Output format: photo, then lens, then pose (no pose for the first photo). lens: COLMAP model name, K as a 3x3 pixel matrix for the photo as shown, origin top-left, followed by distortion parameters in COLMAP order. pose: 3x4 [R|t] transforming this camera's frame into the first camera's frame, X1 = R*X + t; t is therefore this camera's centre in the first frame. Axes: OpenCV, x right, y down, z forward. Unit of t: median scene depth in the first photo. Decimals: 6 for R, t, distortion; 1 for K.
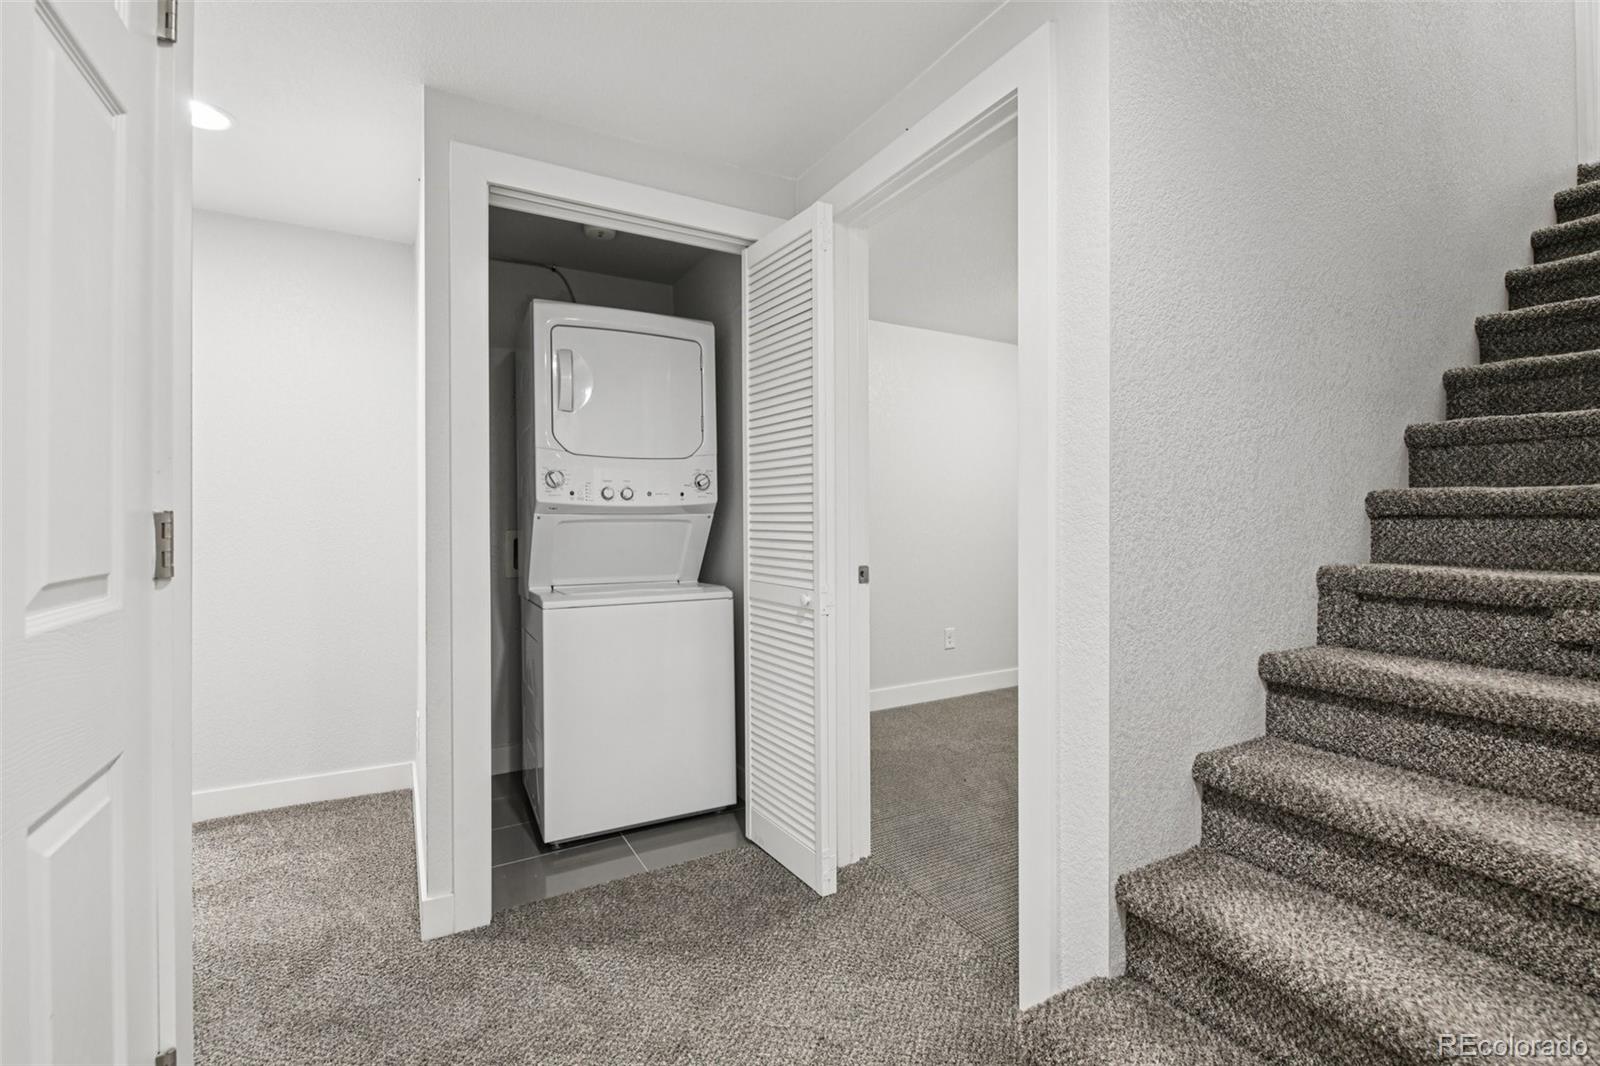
lens RADIAL K [[699.1, 0, 799.4], [0, 699.1, 525.4], [0, 0, 1]] dist [0.001401, 0.000024]
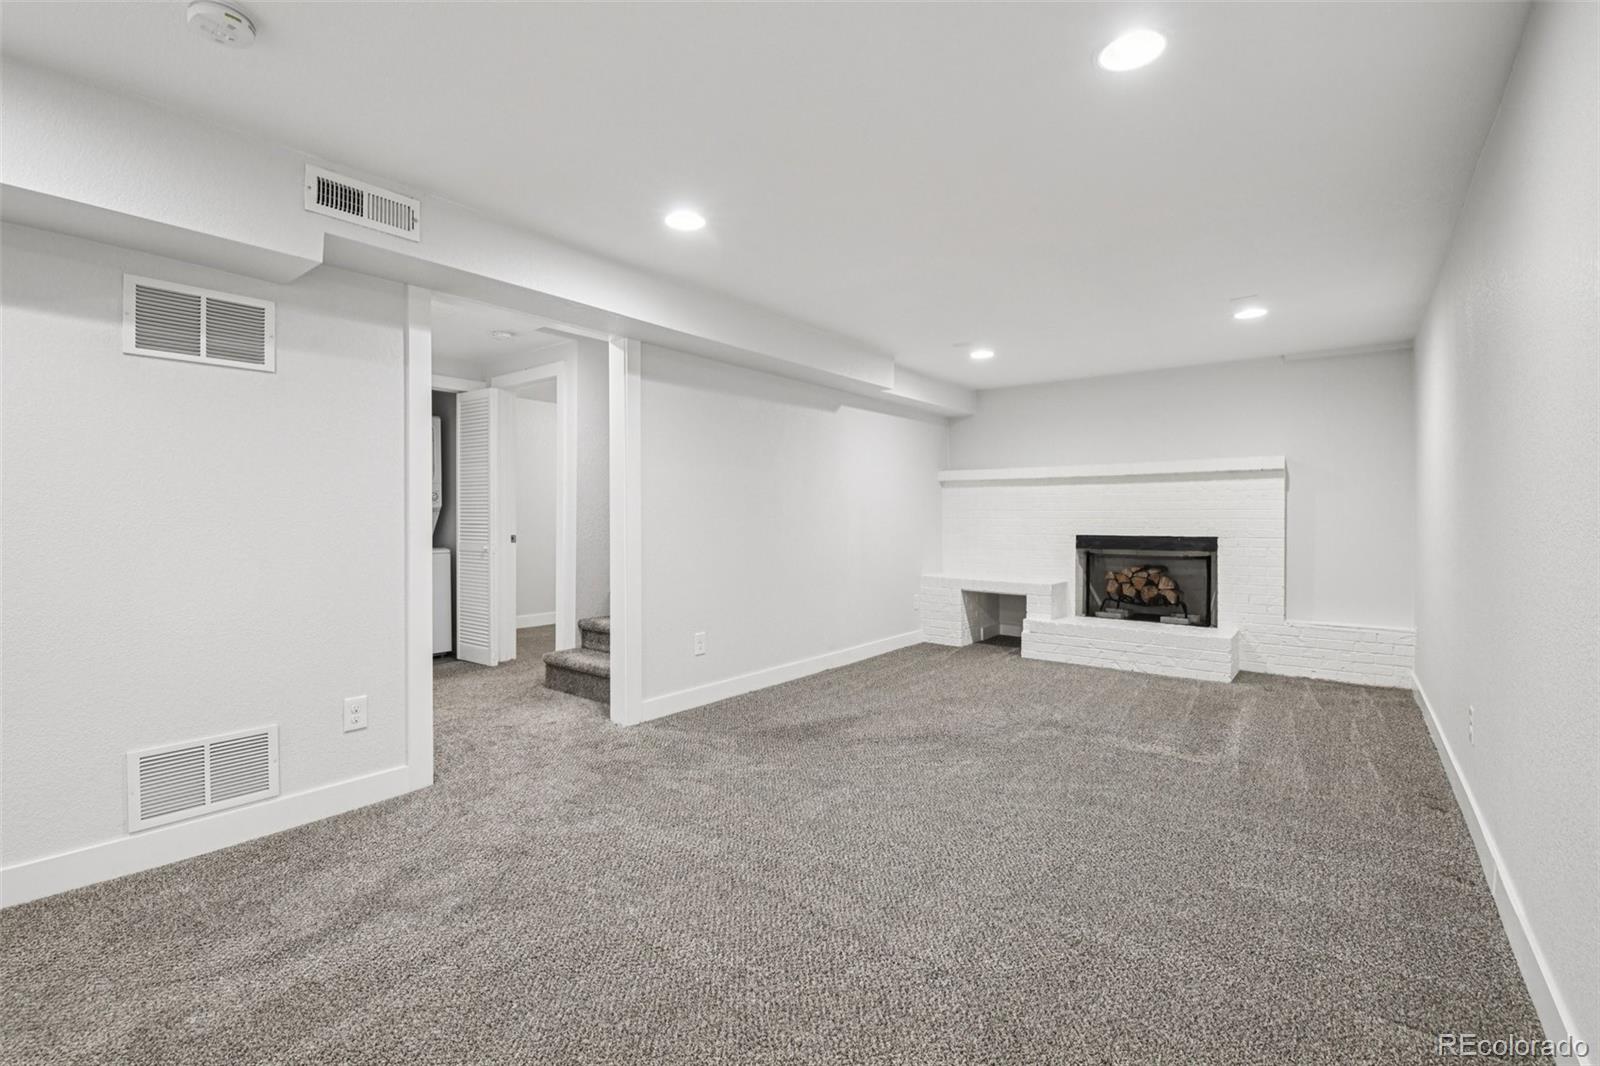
lens RADIAL K [[695.5, 0, 802.2], [0, 695.5, 520.7], [0, 0, 1]] dist [0.007022, -0.002789]
pose [[0.927006, 0.006944, 0.374982, 0.113562], [-0.001625, 0.999894, -0.014499, 0.041675], [-0.375043, 0.012831, 0.926919, -1.535709]]
